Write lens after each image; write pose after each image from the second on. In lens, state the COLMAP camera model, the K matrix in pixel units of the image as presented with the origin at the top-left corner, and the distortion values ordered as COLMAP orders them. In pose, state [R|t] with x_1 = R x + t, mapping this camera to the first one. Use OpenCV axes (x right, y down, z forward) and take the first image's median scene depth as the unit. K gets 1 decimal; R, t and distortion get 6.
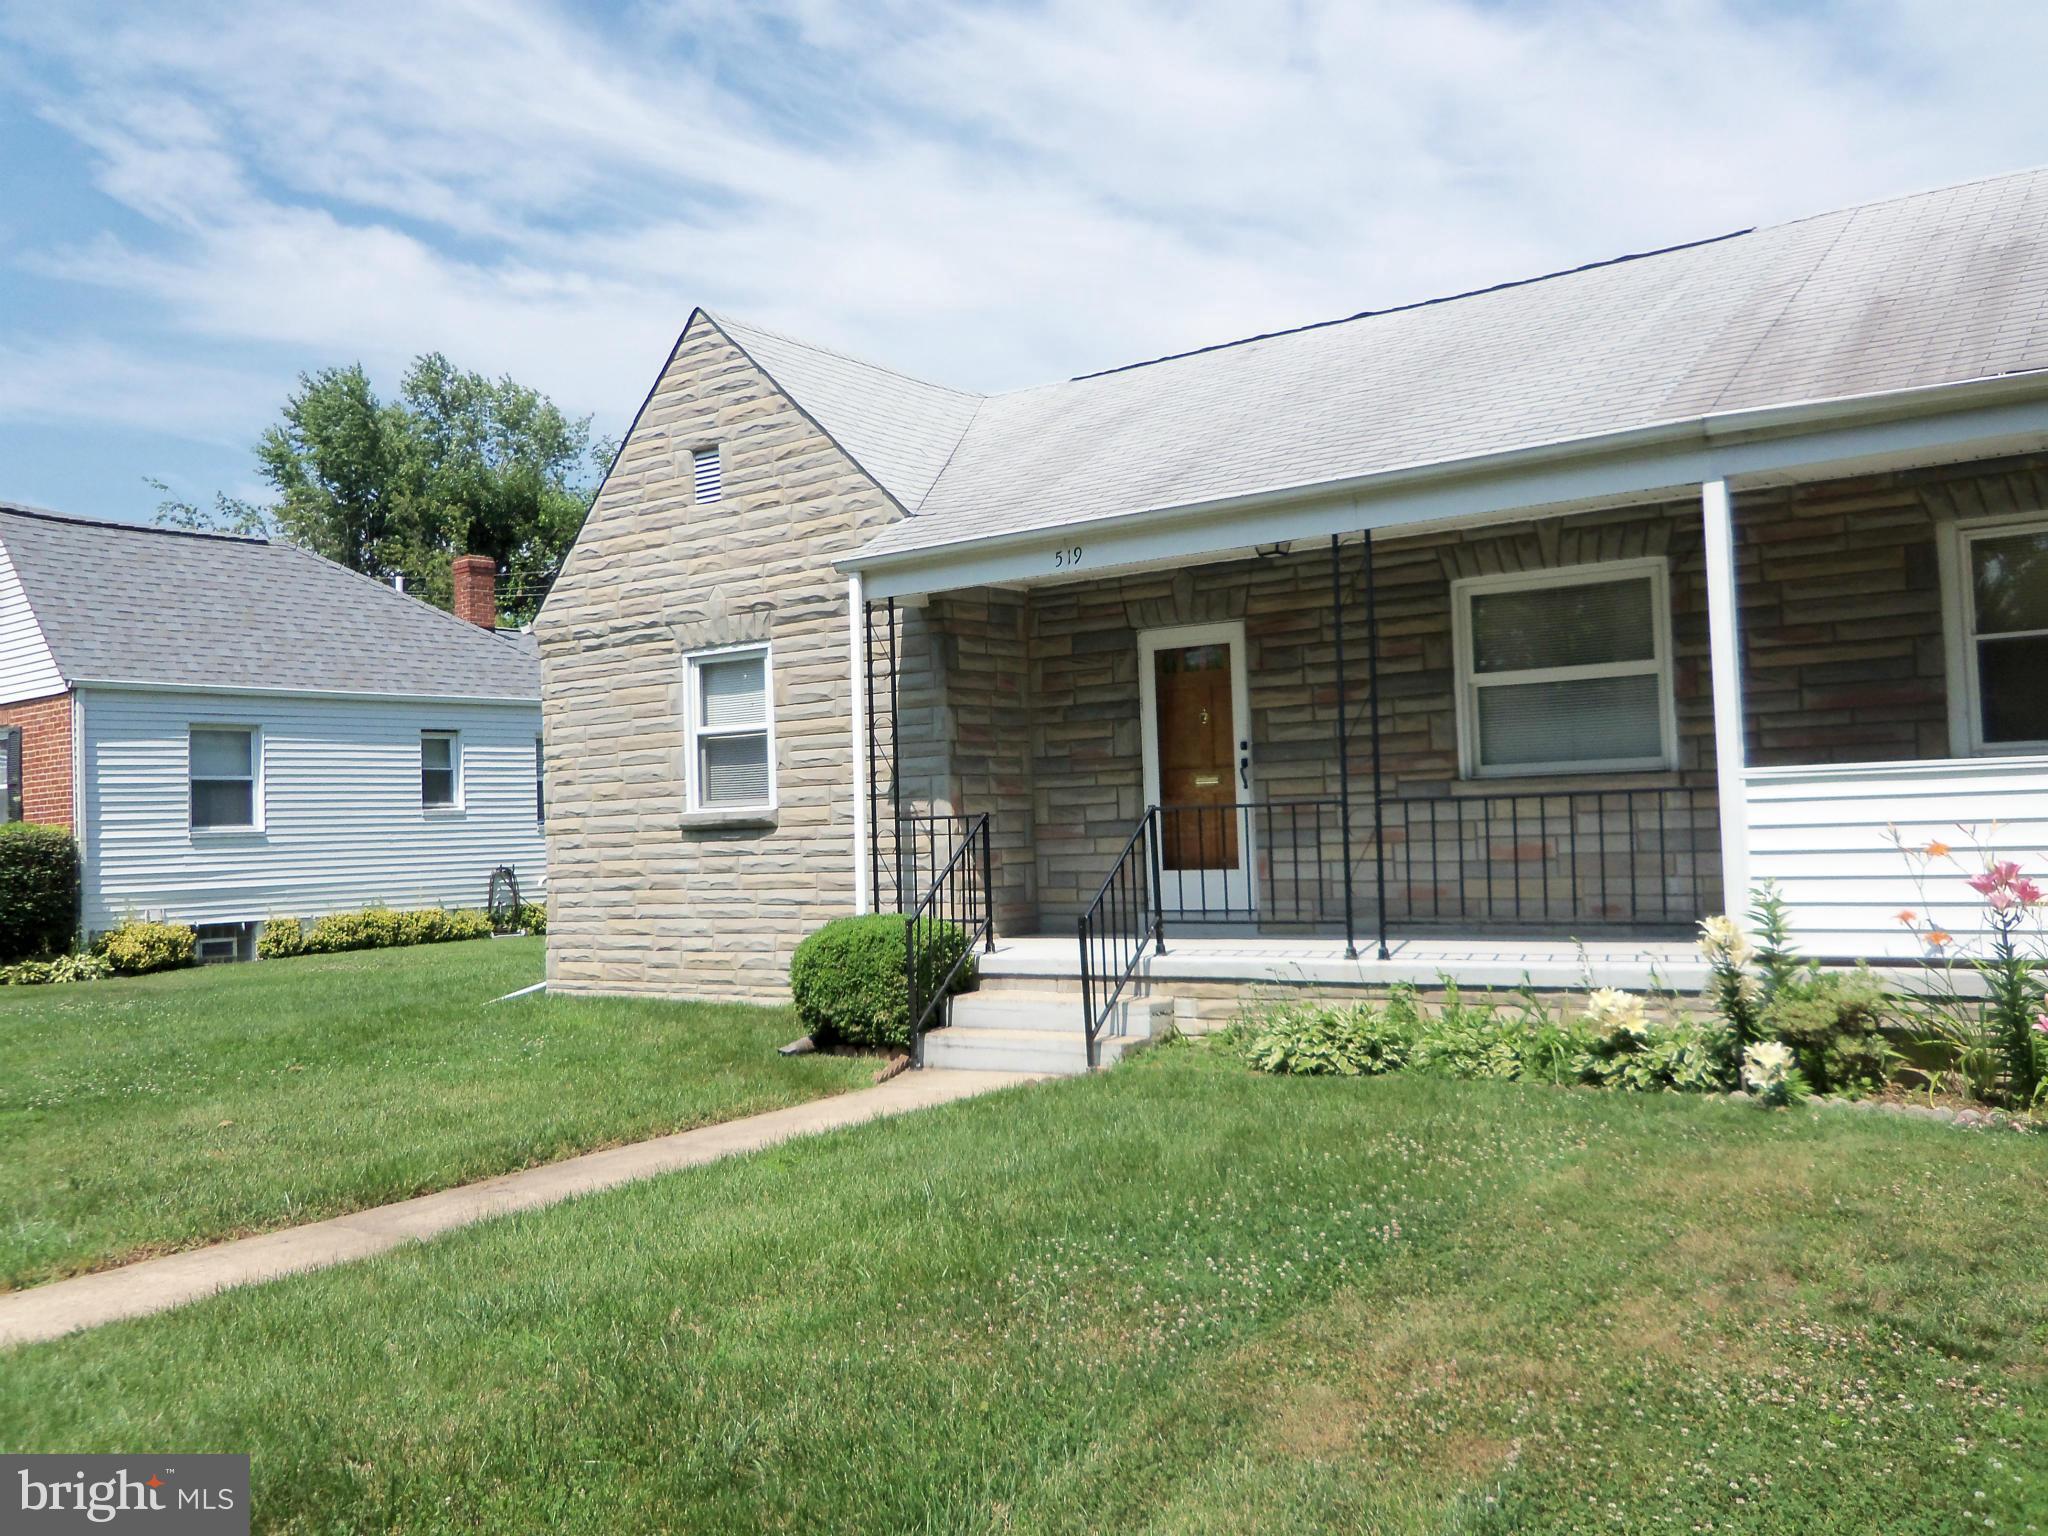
lens RADIAL K [[1783.5, 0, 1024.0], [0, 1783.5, 768.0], [0, 0, 1]] dist [-0.008117, -0.000449]
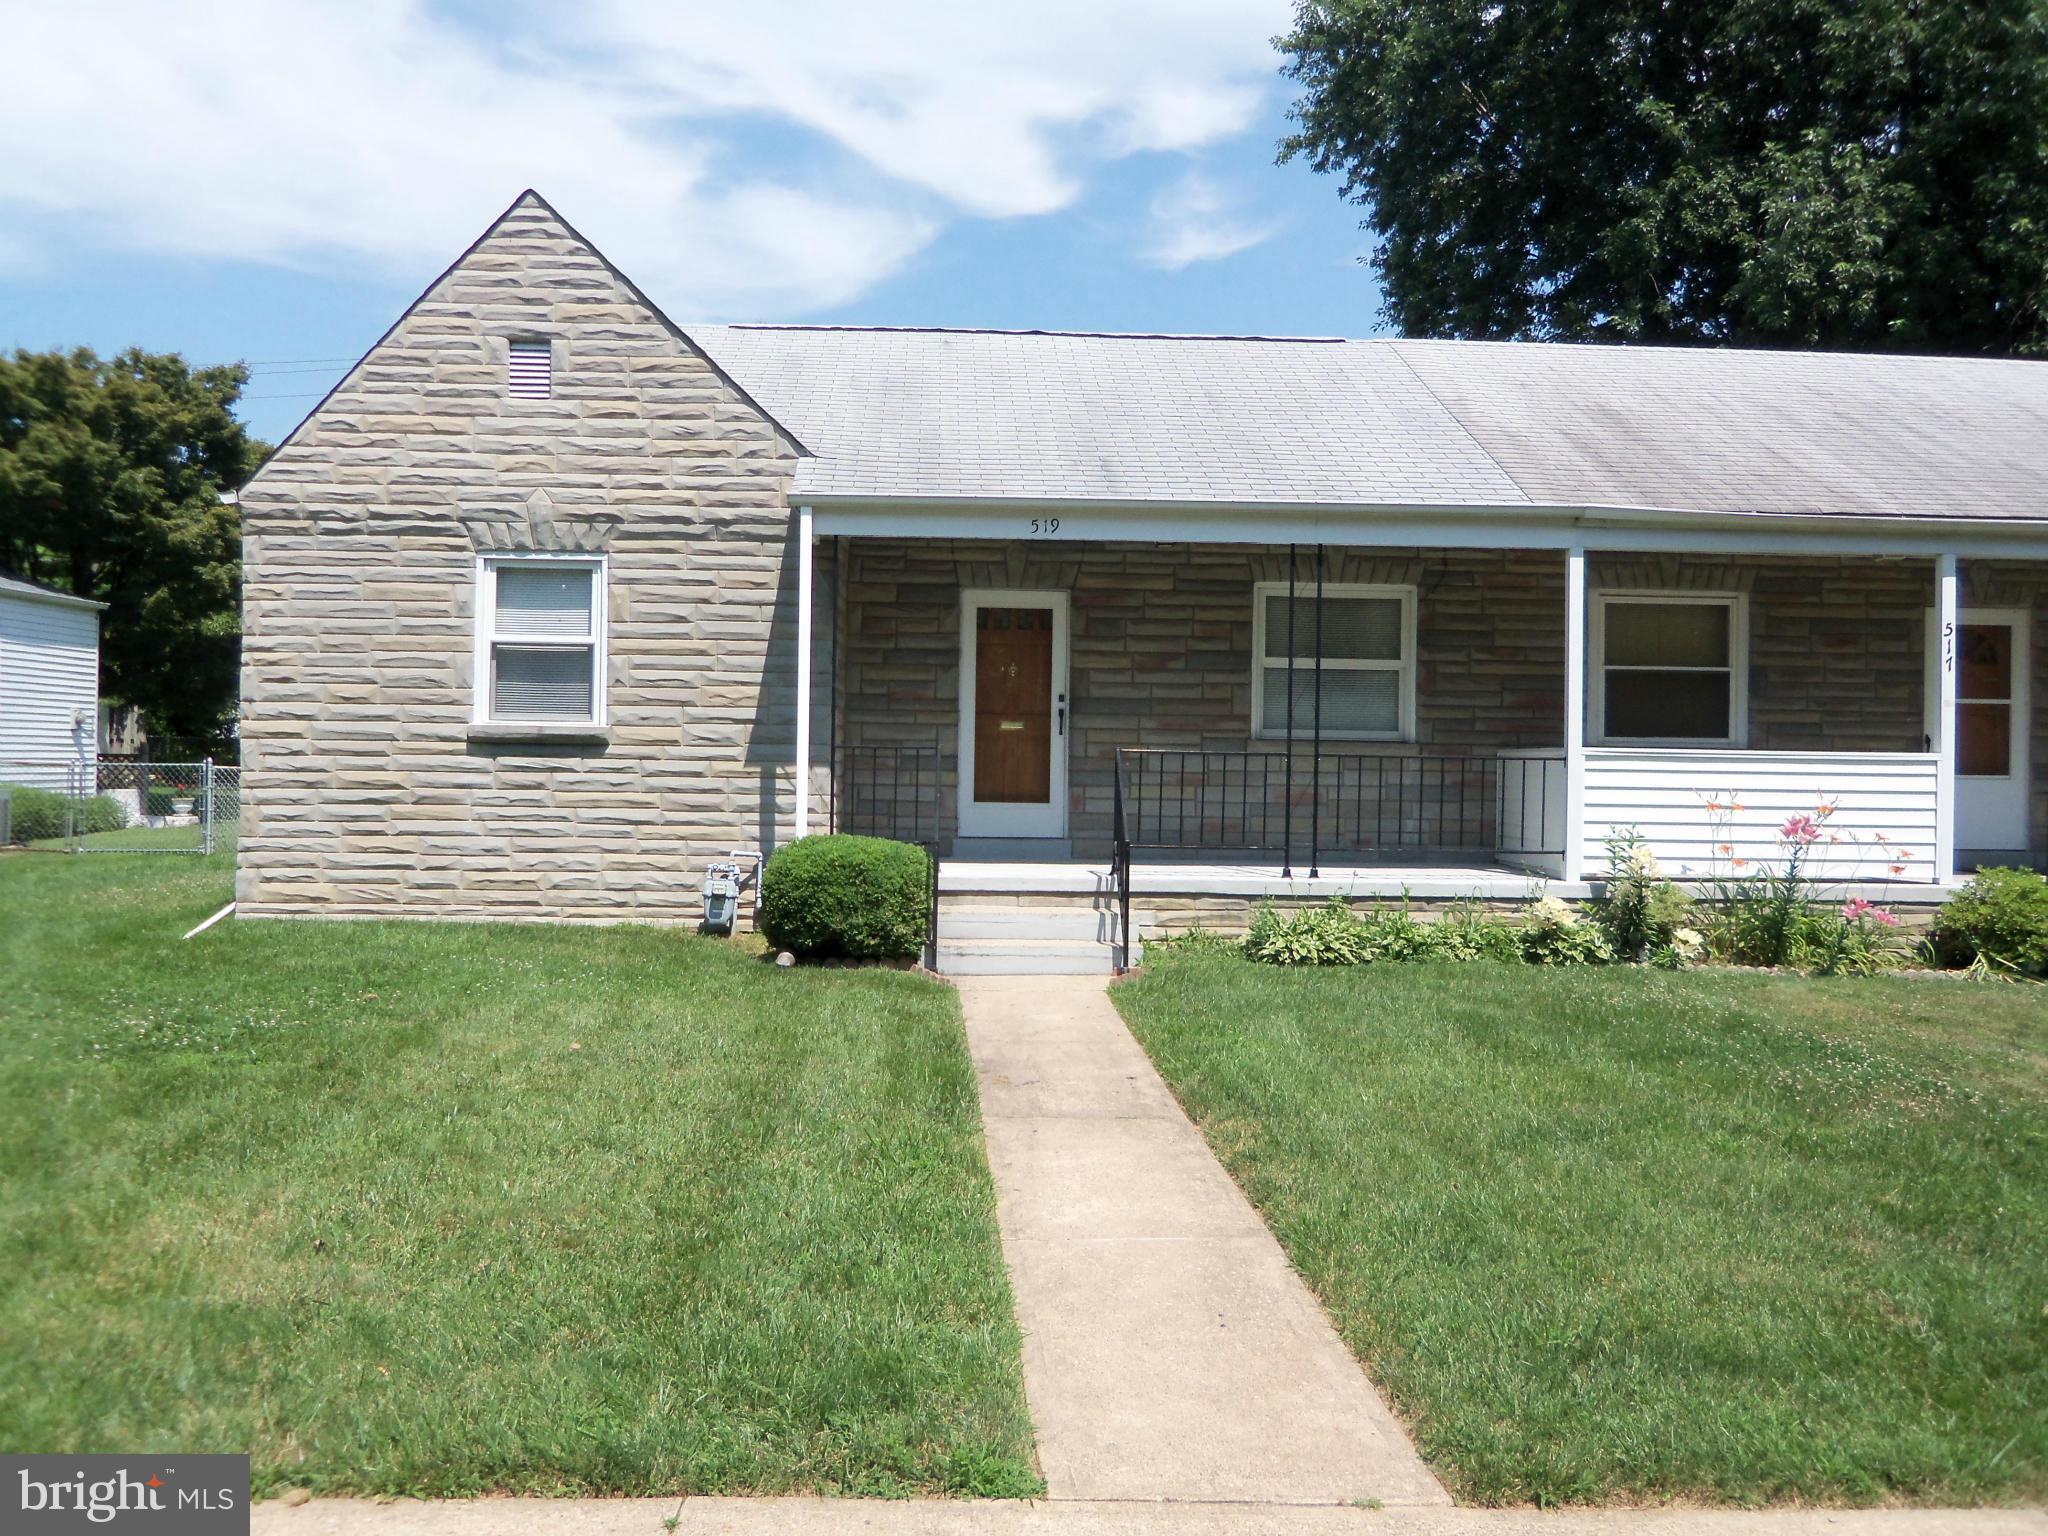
lens RADIAL K [[1742.4, 0, 1024.1], [0, 1742.4, 761.7], [0, 0, 1]] dist [-0.015907, 0.008030]
pose [[0.776301, 0.046049, 0.628678, -0.576098], [-0.064986, 0.997861, 0.007155, 0.021197], [-0.627003, -0.046409, 0.777633, 0.114055]]
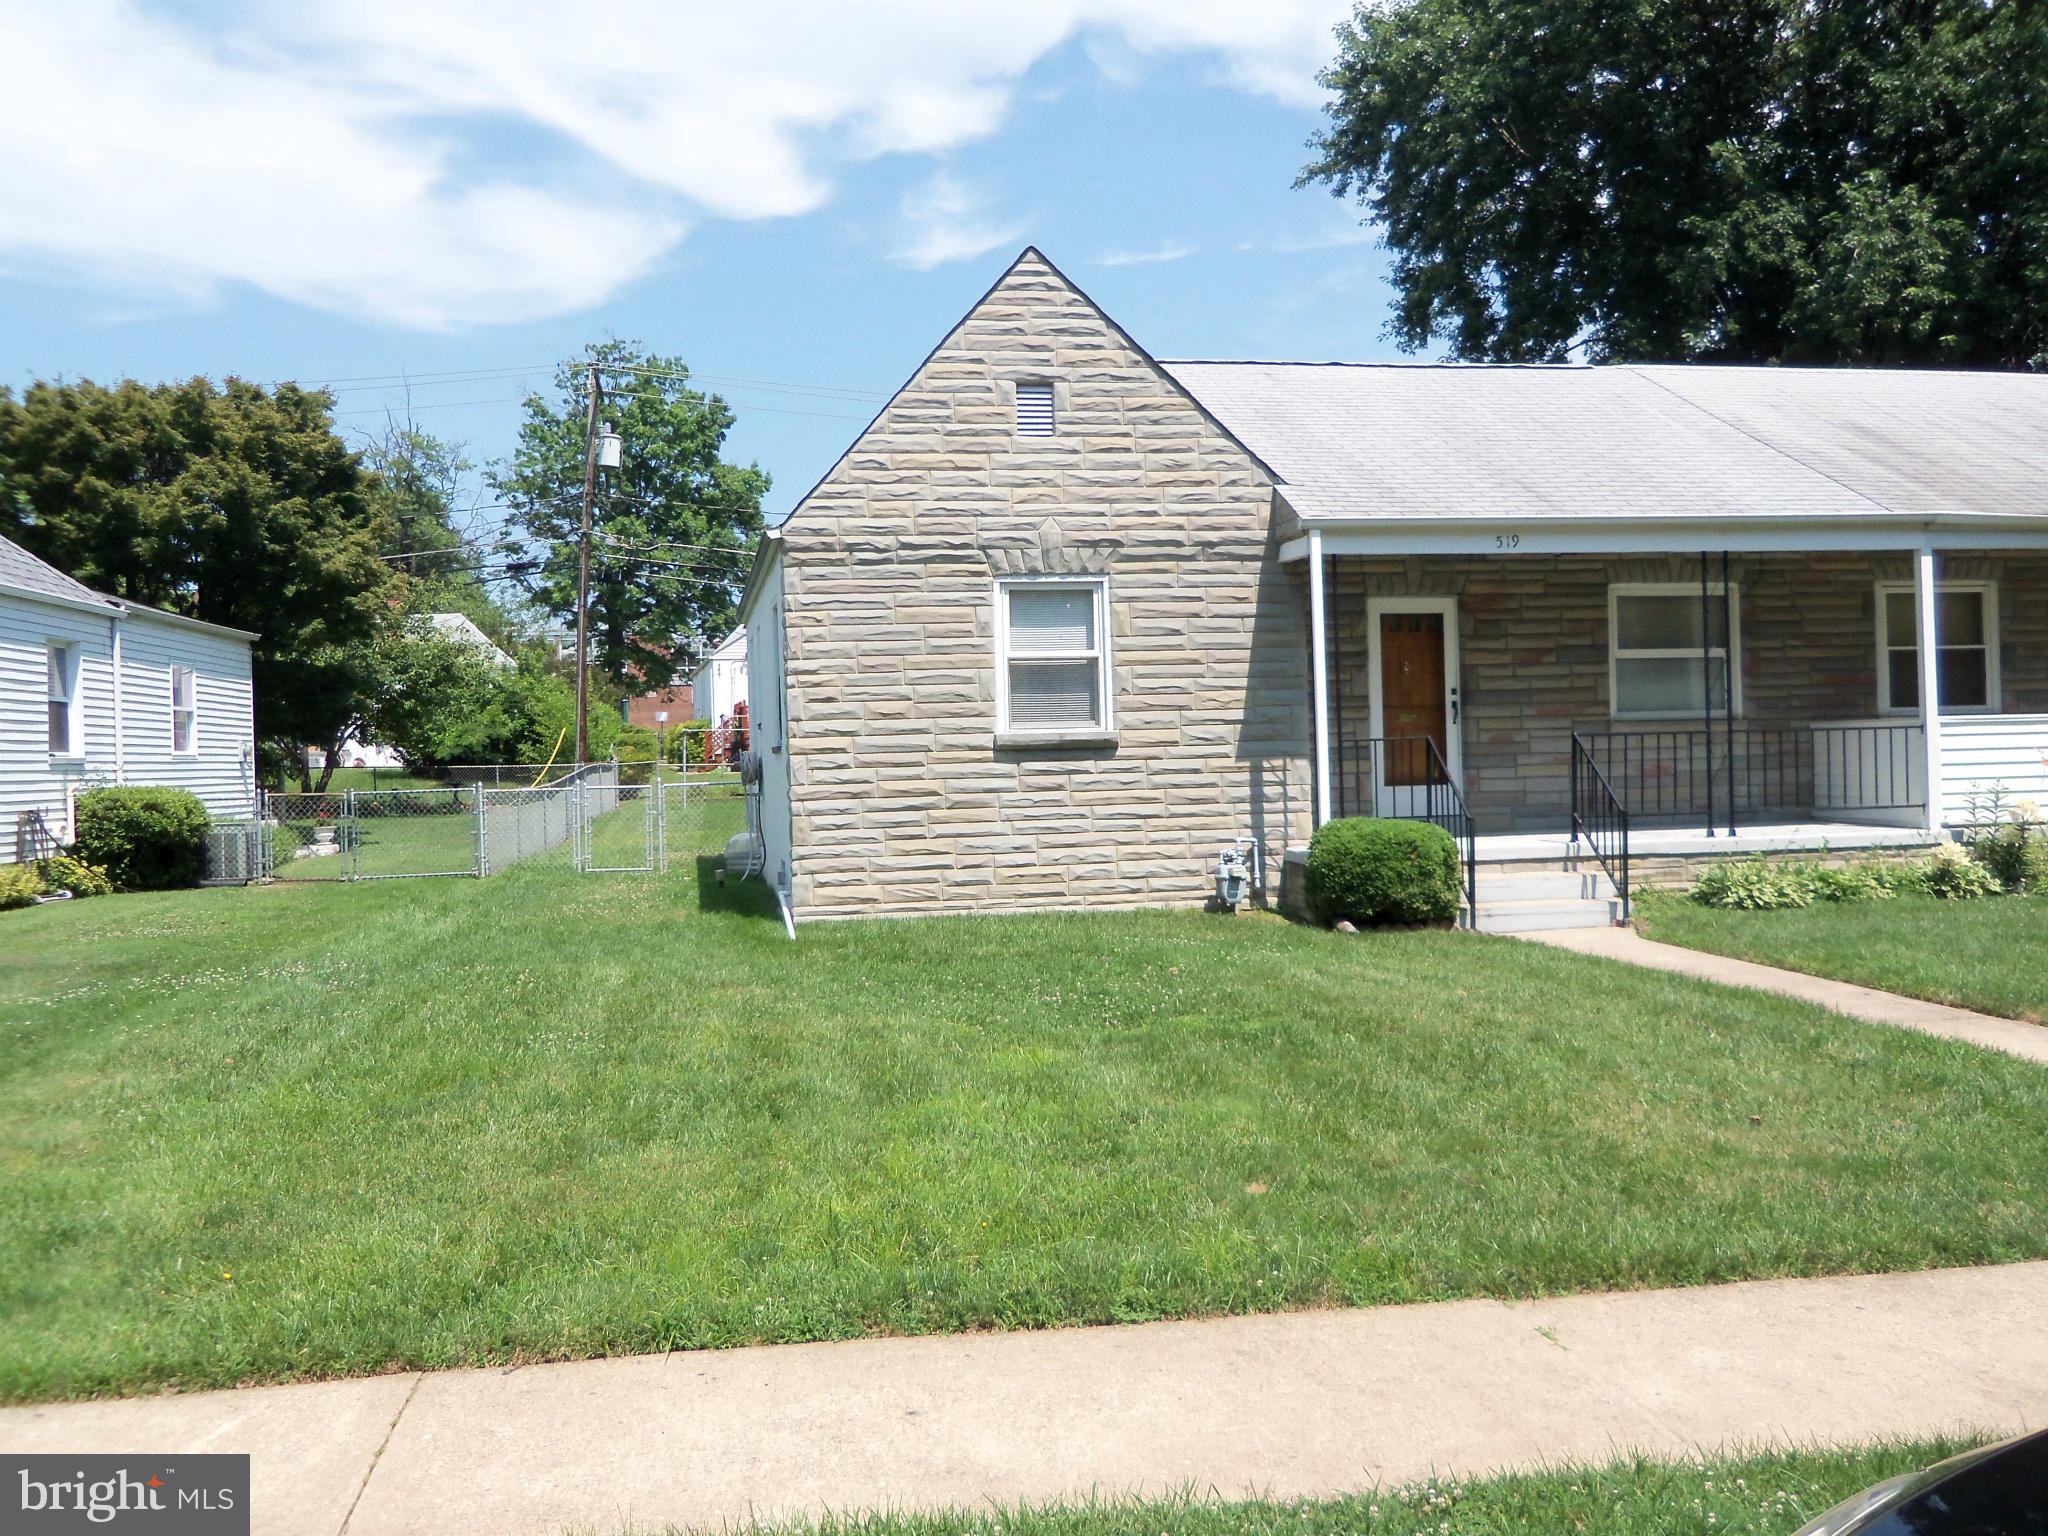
lens RADIAL K [[1729.2, 0, 1024.0], [0, 1729.2, 768.0], [0, 0, 1]] dist [-0.010347, 0.005527]
pose [[0.689924, 0.012170, 0.723779, -0.963765], [-0.023947, 0.999695, 0.006017, 0.041530], [-0.723485, -0.021484, 0.690005, 0.320637]]
